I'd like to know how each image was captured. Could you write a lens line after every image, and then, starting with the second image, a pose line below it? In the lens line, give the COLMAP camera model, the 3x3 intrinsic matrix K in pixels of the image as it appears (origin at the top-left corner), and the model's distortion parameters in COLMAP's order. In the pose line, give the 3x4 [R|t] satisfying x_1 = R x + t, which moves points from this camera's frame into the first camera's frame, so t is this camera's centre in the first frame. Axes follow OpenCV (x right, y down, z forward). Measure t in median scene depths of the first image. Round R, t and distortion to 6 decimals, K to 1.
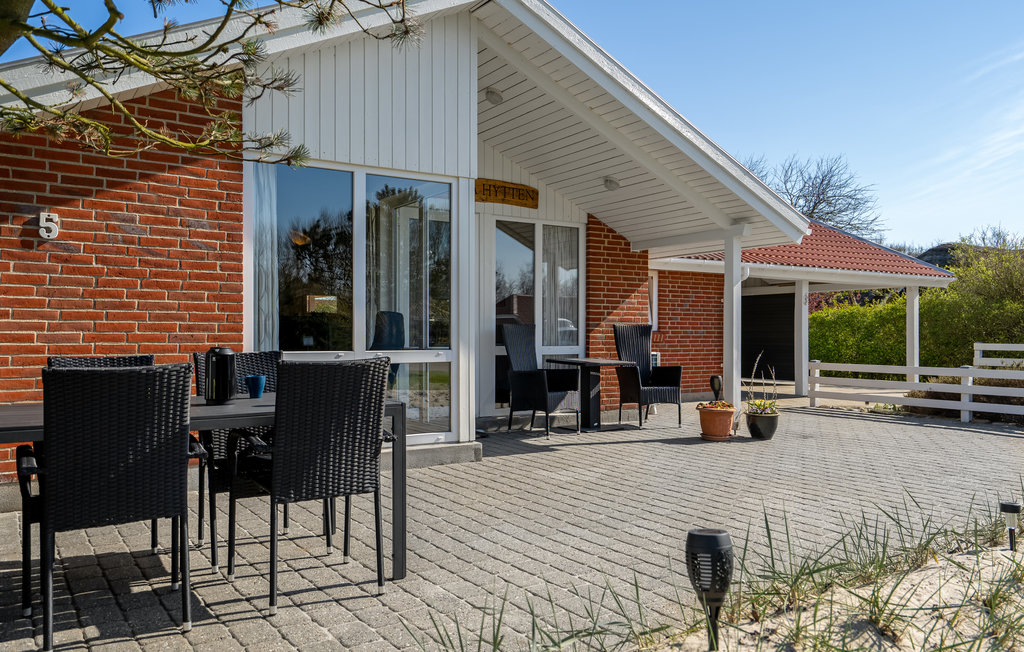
lens RADIAL K [[792.9, 0, 512.0], [0, 792.9, 326.0], [0, 0, 1]] dist [0.043391, -0.001224]
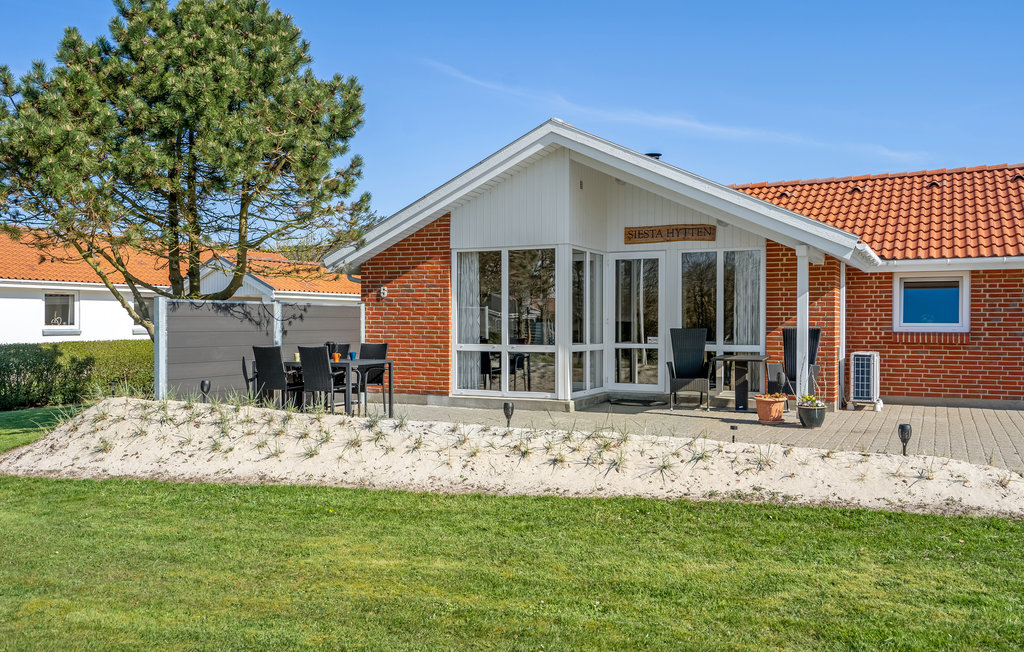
lens RADIAL K [[862.7, 0, 512.0], [0, 862.7, 326.0], [0, 0, 1]] dist [0.041002, 0.000914]
pose [[0.510167, 0.003074, -0.860070, 1.146909], [0.007739, 0.999937, 0.008164, -0.021215], [0.860041, -0.010821, 0.510111, -0.025491]]
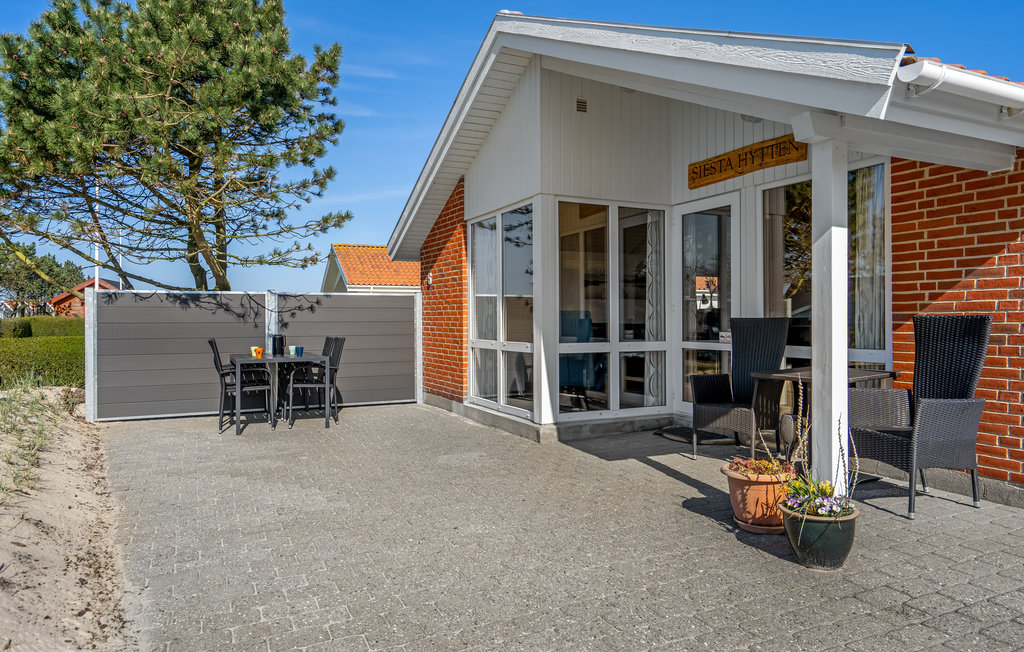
lens RADIAL K [[657.4, 0, 513.6], [0, 657.4, 312.3], [0, 0, 1]] dist [0.001374, 0.000252]
pose [[-0.121360, -0.011229, -0.992545, 0.697262], [0.015133, 0.999799, -0.013161, -0.002726], [0.992493, -0.016617, -0.121166, 0.840659]]
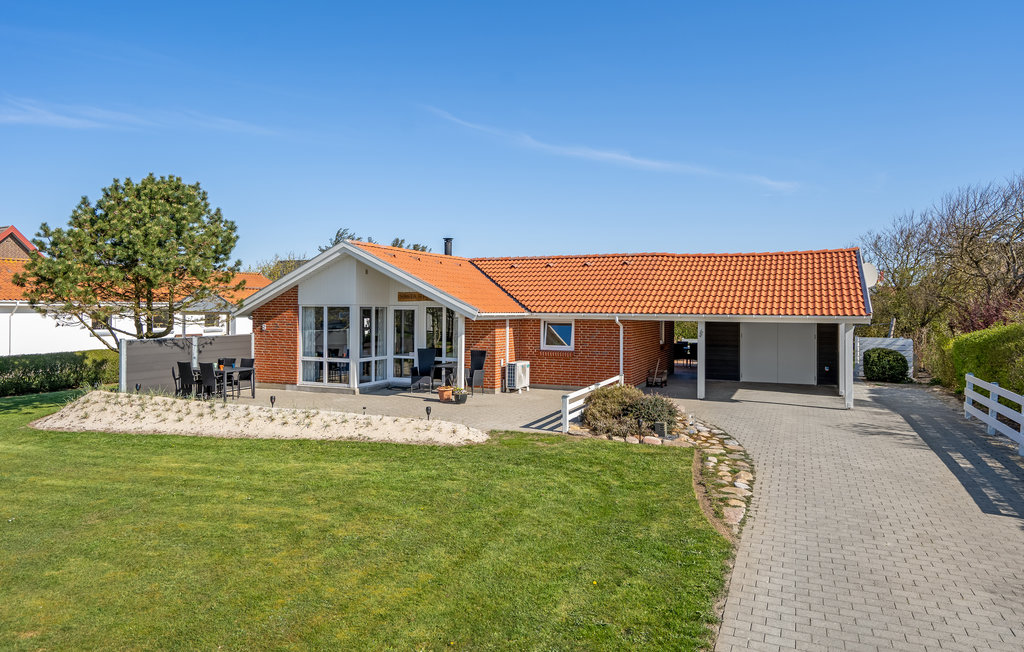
lens RADIAL K [[657.4, 0, 513.6], [0, 657.4, 312.3], [0, 0, 1]] dist [0.001374, 0.000252]
pose [[0.553383, 0.006815, -0.832899, 1.935234], [0.002883, 0.999945, 0.010097, -0.140808], [0.832922, -0.007989, 0.553333, 0.064271]]
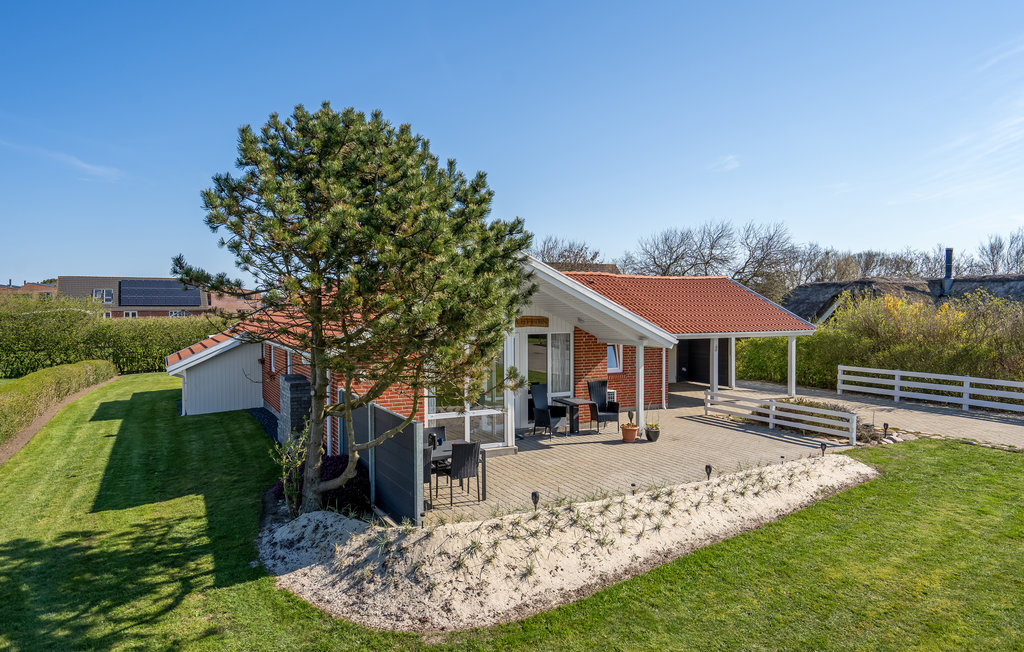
lens RADIAL K [[670.7, 0, 512.9], [0, 670.7, 315.6], [0, 0, 1]] dist [-0.000033, 0.000622]
pose [[0.995816, -0.002814, -0.091336, 0.103996], [0.005171, 0.999659, 0.025578, -0.231922], [0.091233, -0.025944, 0.995492, -0.775149]]
